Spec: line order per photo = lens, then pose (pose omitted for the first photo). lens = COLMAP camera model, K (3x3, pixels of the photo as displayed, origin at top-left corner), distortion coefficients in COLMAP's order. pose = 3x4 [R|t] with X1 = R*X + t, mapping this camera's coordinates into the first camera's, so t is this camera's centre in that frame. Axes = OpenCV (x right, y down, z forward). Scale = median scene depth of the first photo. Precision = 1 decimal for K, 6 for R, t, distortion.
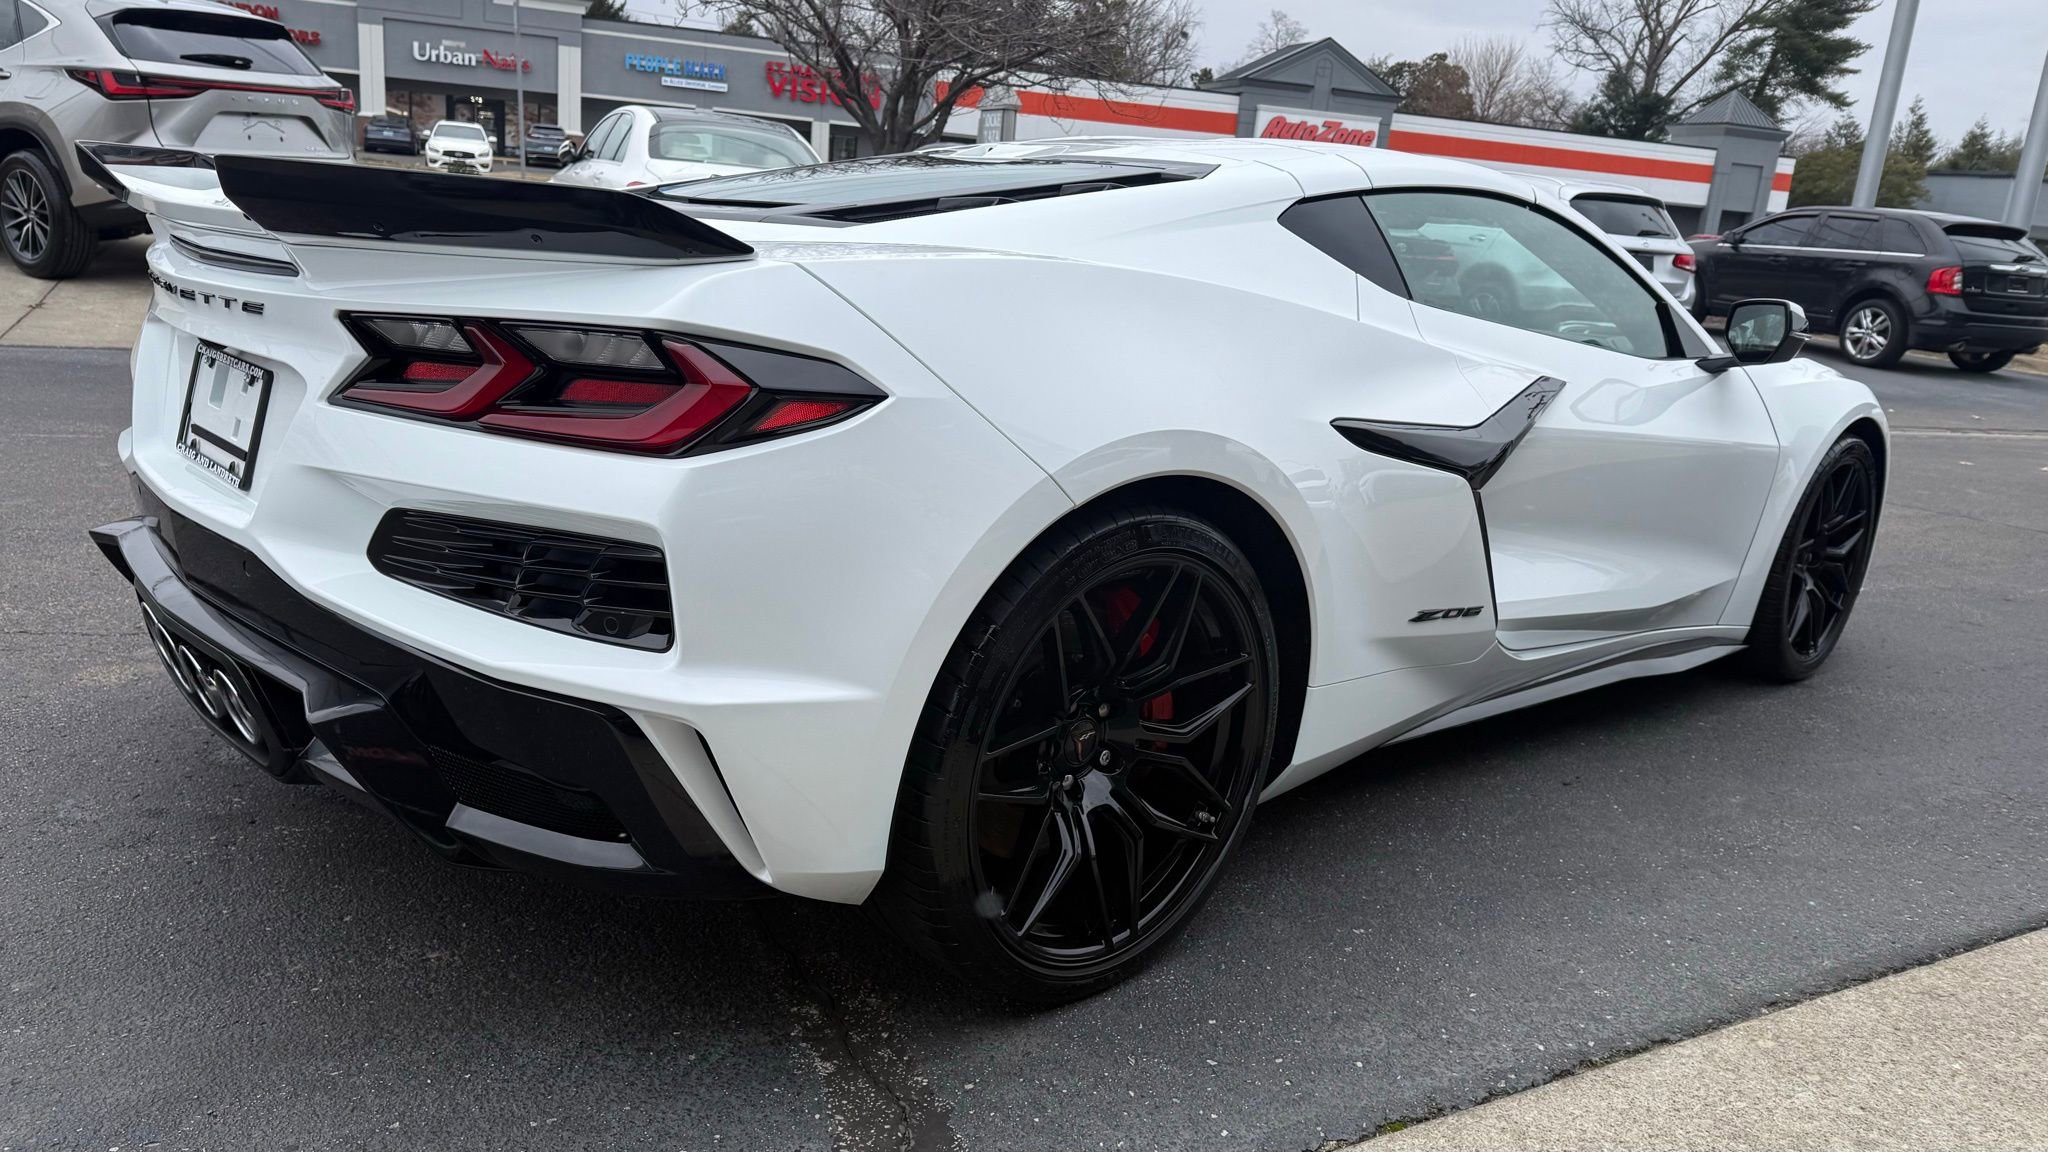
lens RADIAL K [[1436.3, 0, 1022.4], [0, 1436.3, 580.9], [0, 0, 1]] dist [0.023108, -0.024005]
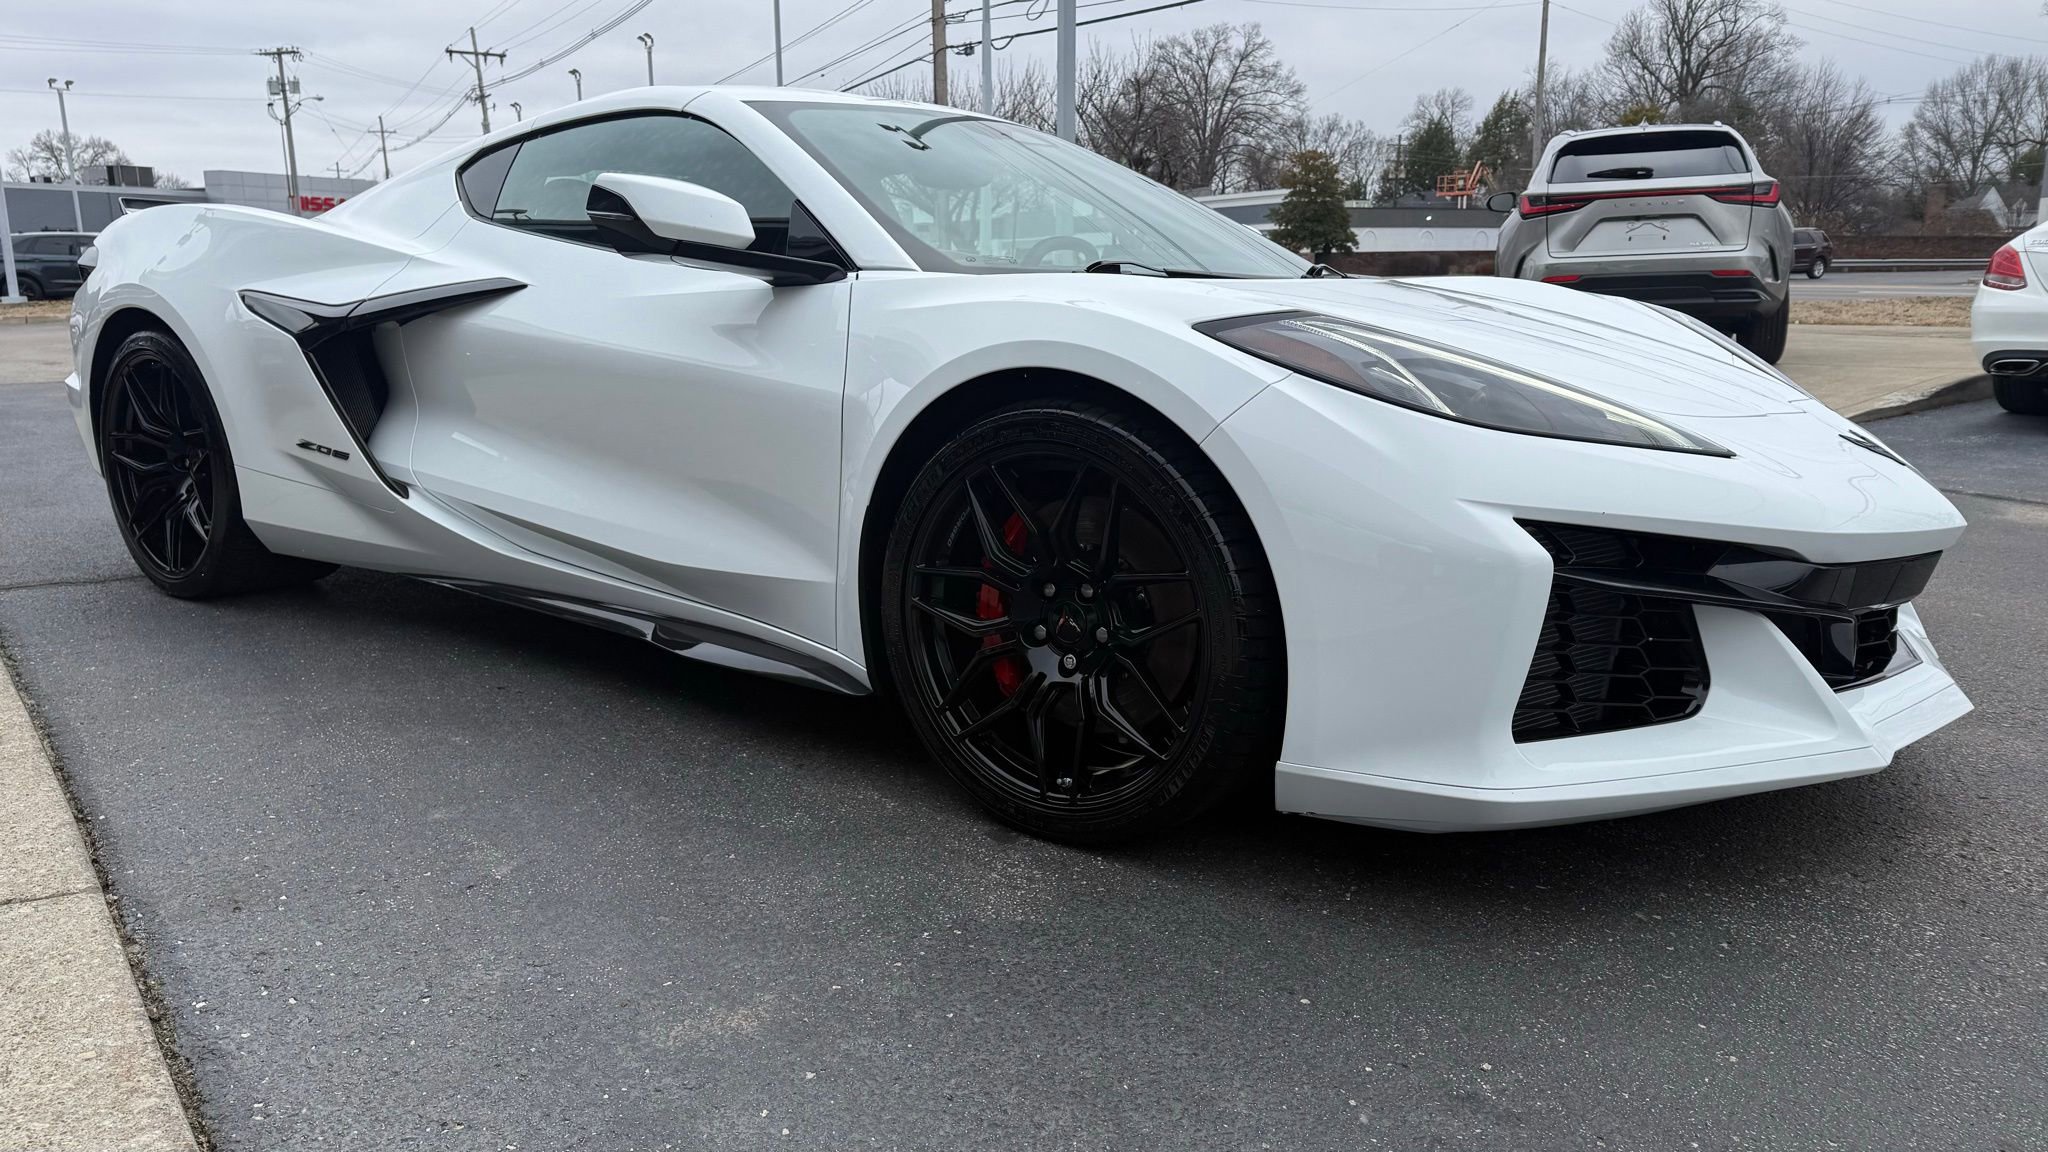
lens RADIAL K [[1436.3, 0, 1022.4], [0, 1436.3, 580.9], [0, 0, 1]] dist [0.023108, -0.024005]
pose [[0.167855, 0.120957, -0.978363, 1.578824], [-0.235195, 0.968699, 0.079411, -0.106759], [0.957344, 0.216777, 0.191050, 1.293846]]
